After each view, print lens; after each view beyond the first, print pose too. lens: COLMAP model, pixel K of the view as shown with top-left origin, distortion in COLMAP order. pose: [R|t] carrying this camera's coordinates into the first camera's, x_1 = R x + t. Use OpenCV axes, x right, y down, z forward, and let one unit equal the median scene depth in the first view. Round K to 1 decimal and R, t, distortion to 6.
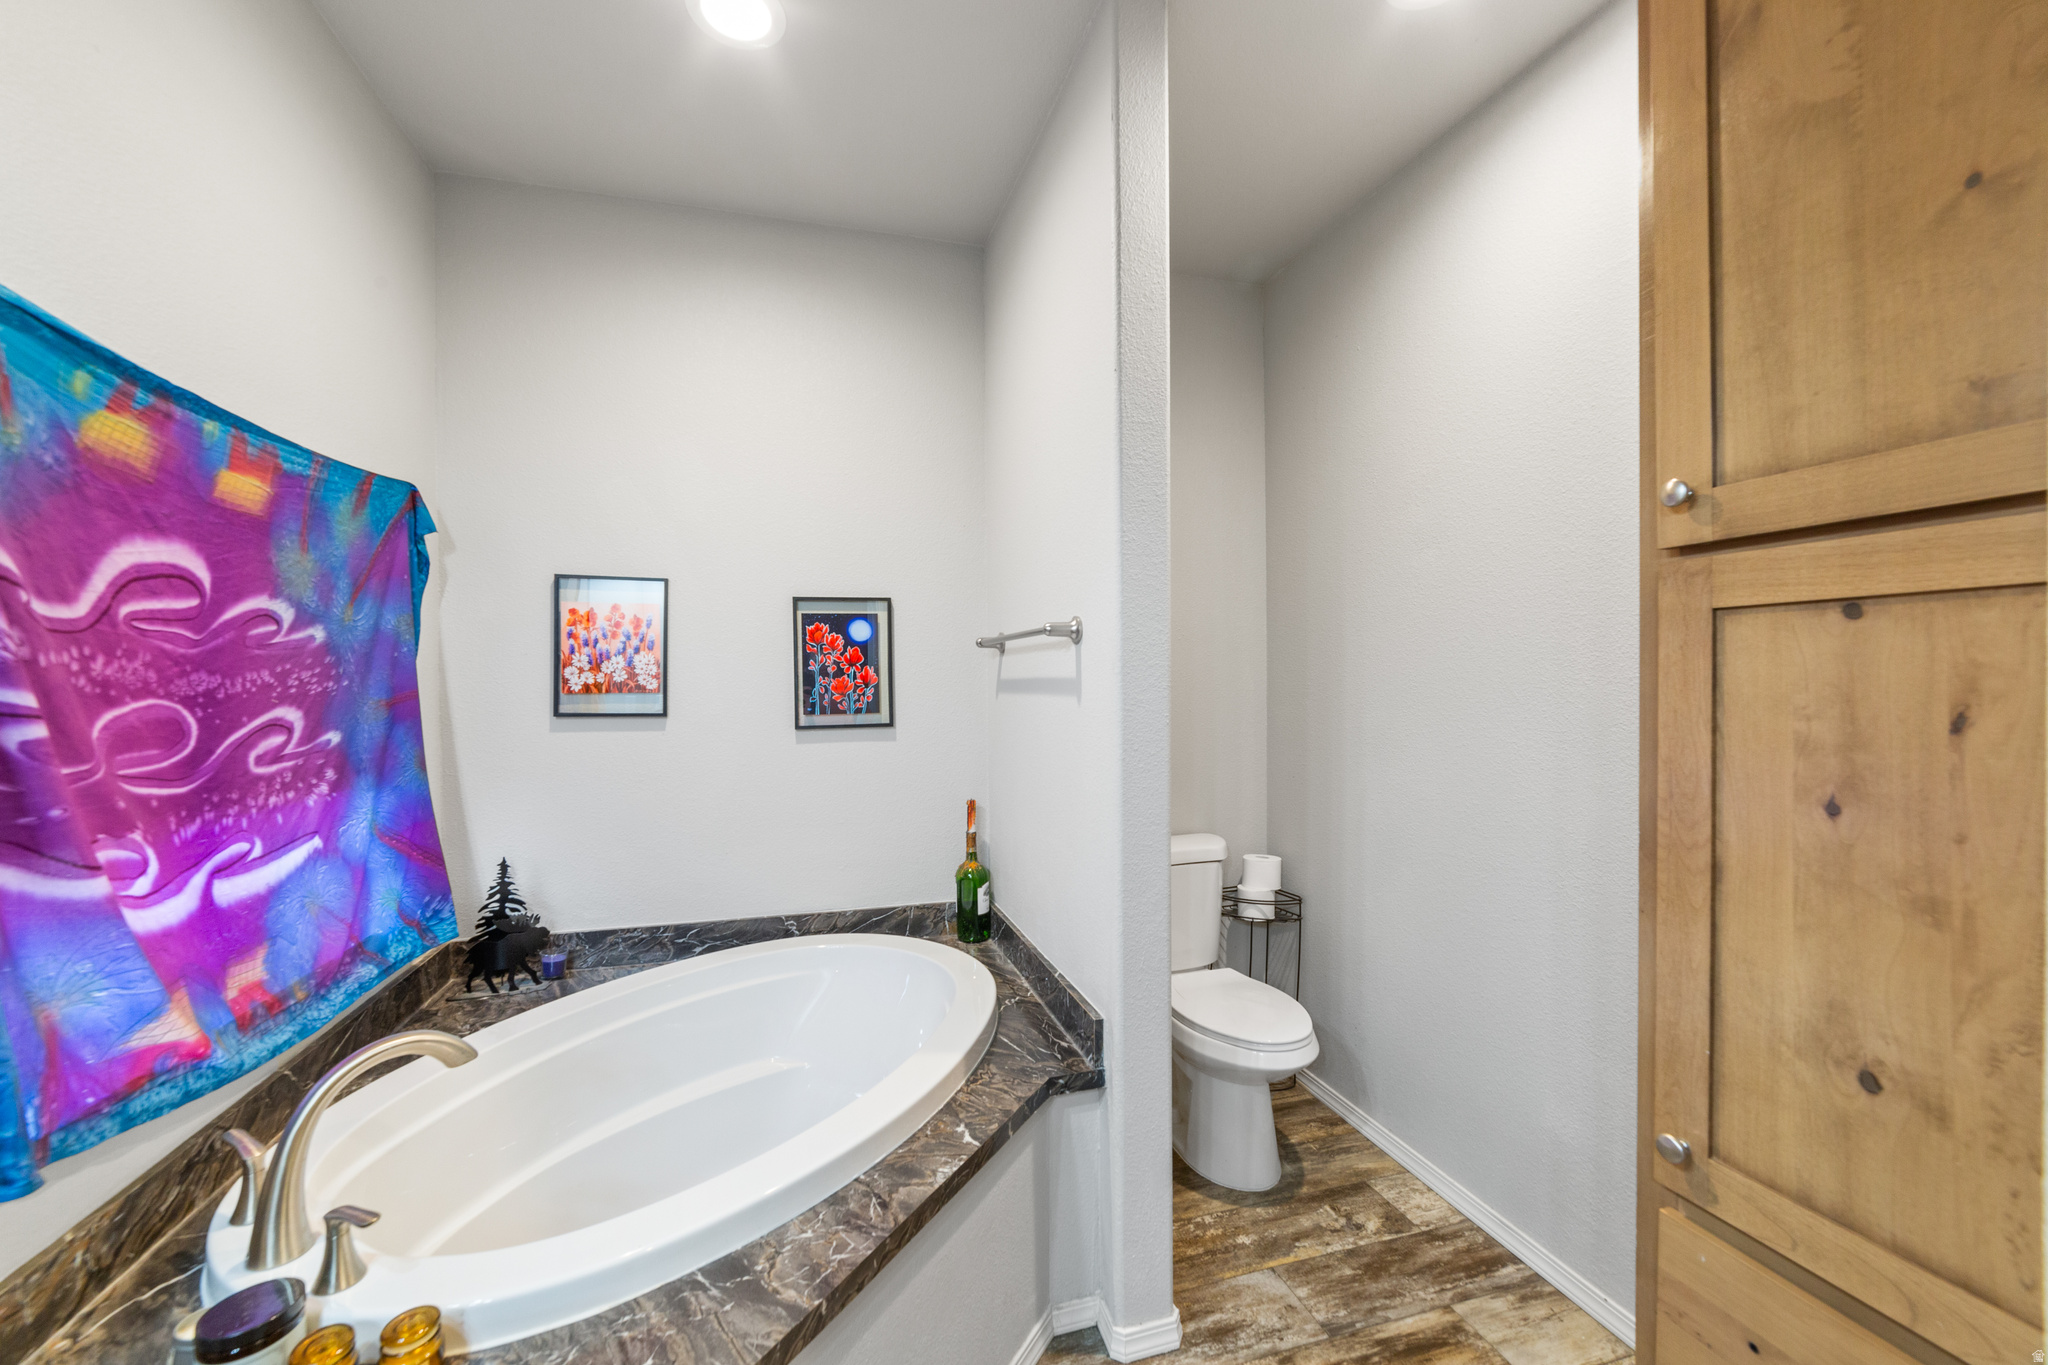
lens RADIAL K [[840.1, 0, 1024.5], [0, 840.1, 683.8], [0, 0, 1]] dist [-0.008006, 0.000788]
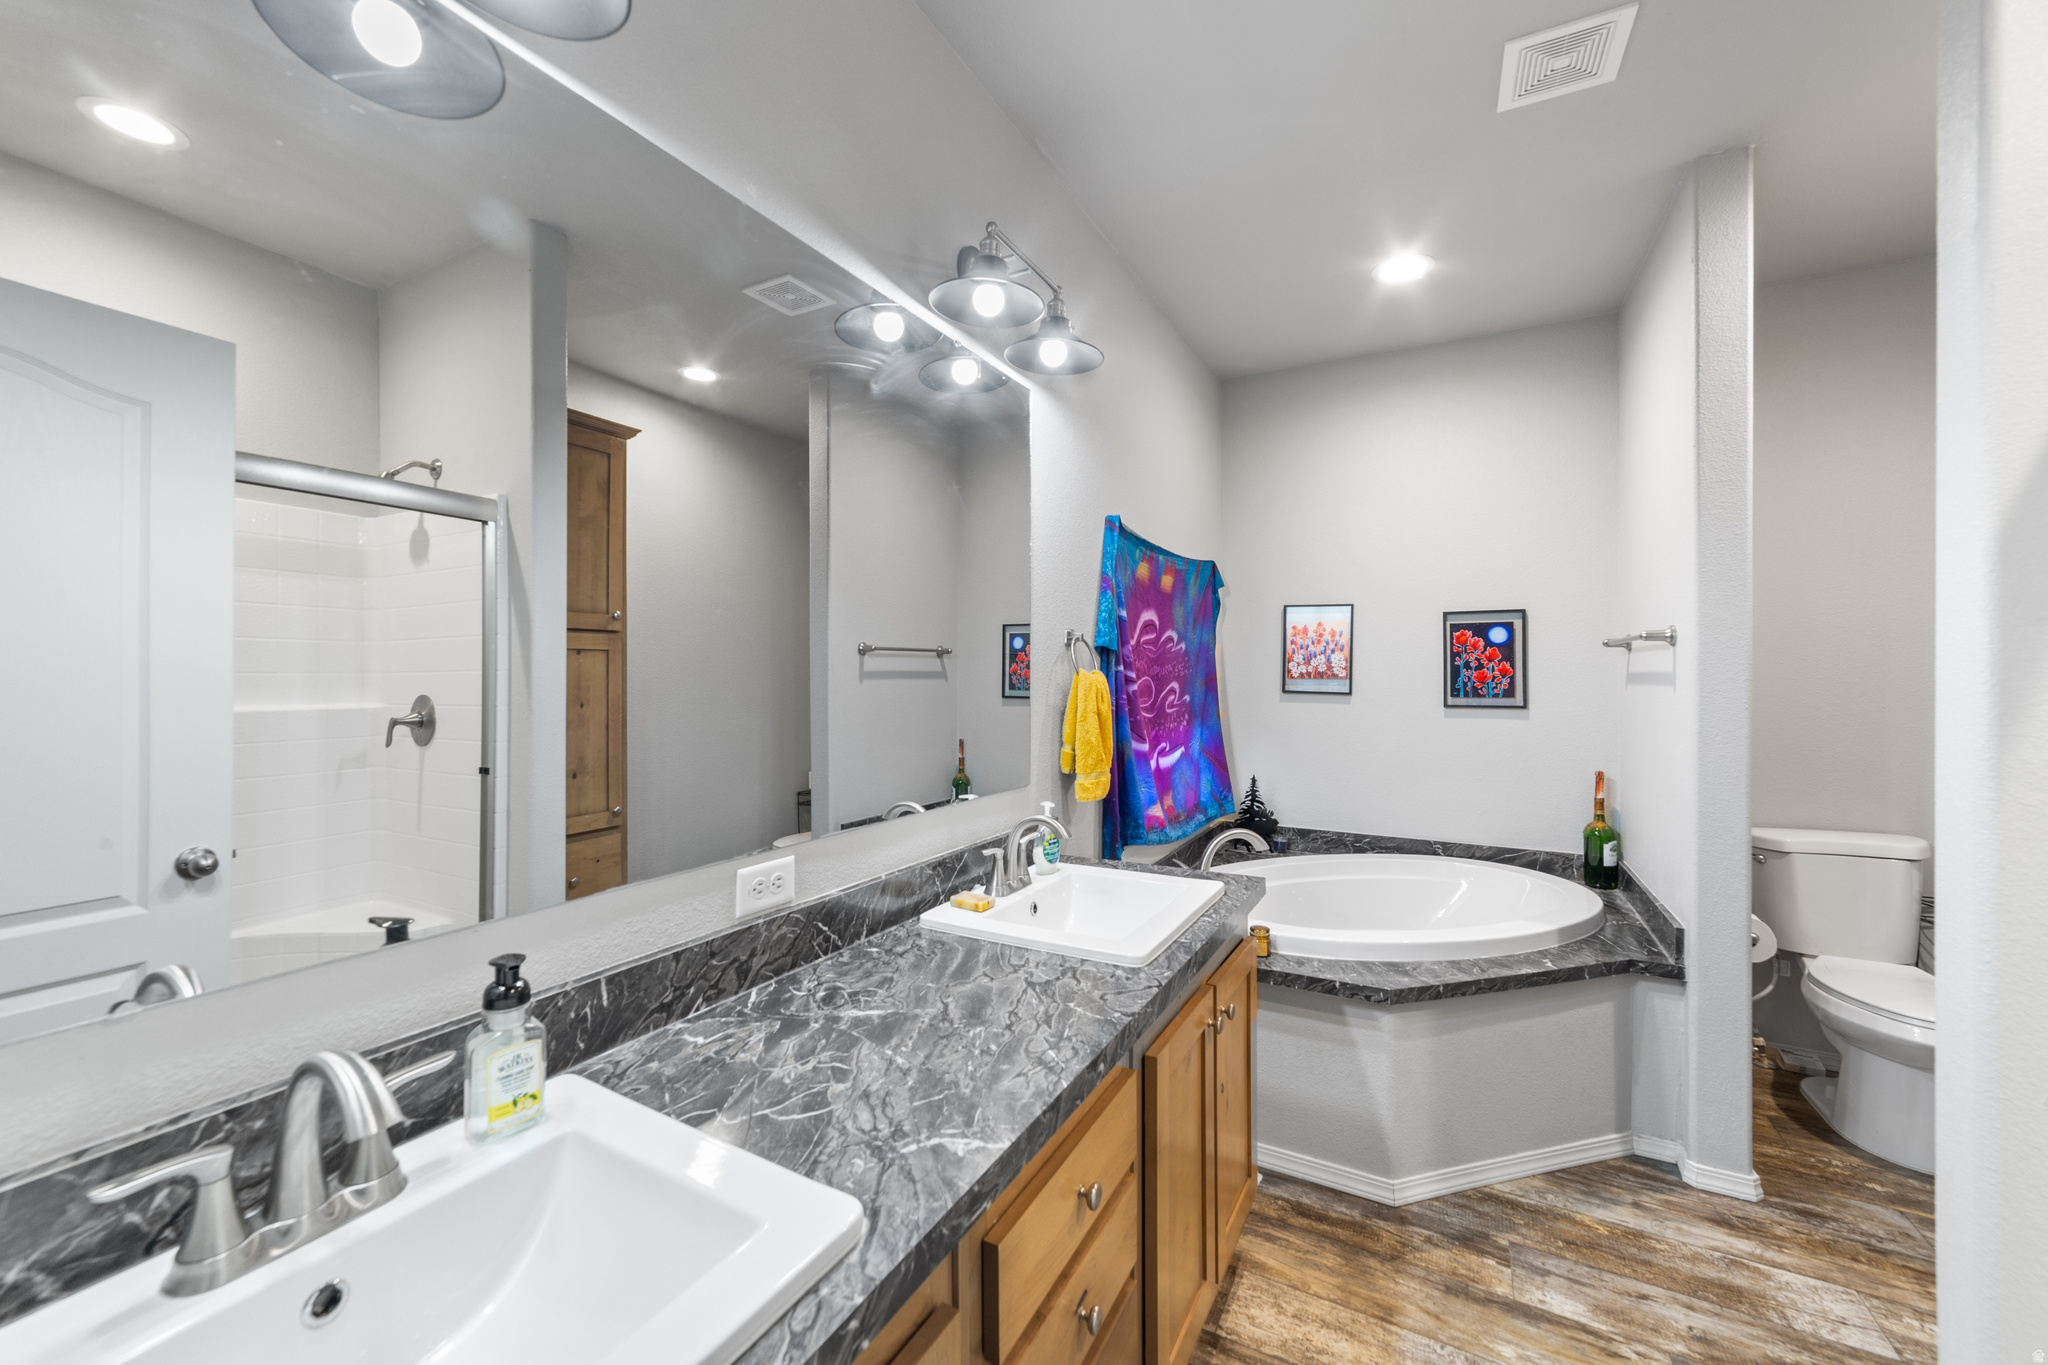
lens RADIAL K [[797.3, 0, 1023.6], [0, 797.3, 672.8], [0, 0, 1]] dist [-0.010401, 0.003447]
pose [[0.716919, 0.011363, -0.697064, 0.162816], [-0.013067, 0.999911, 0.002860, 0.002966], [0.697034, 0.007058, 0.717003, -0.480148]]
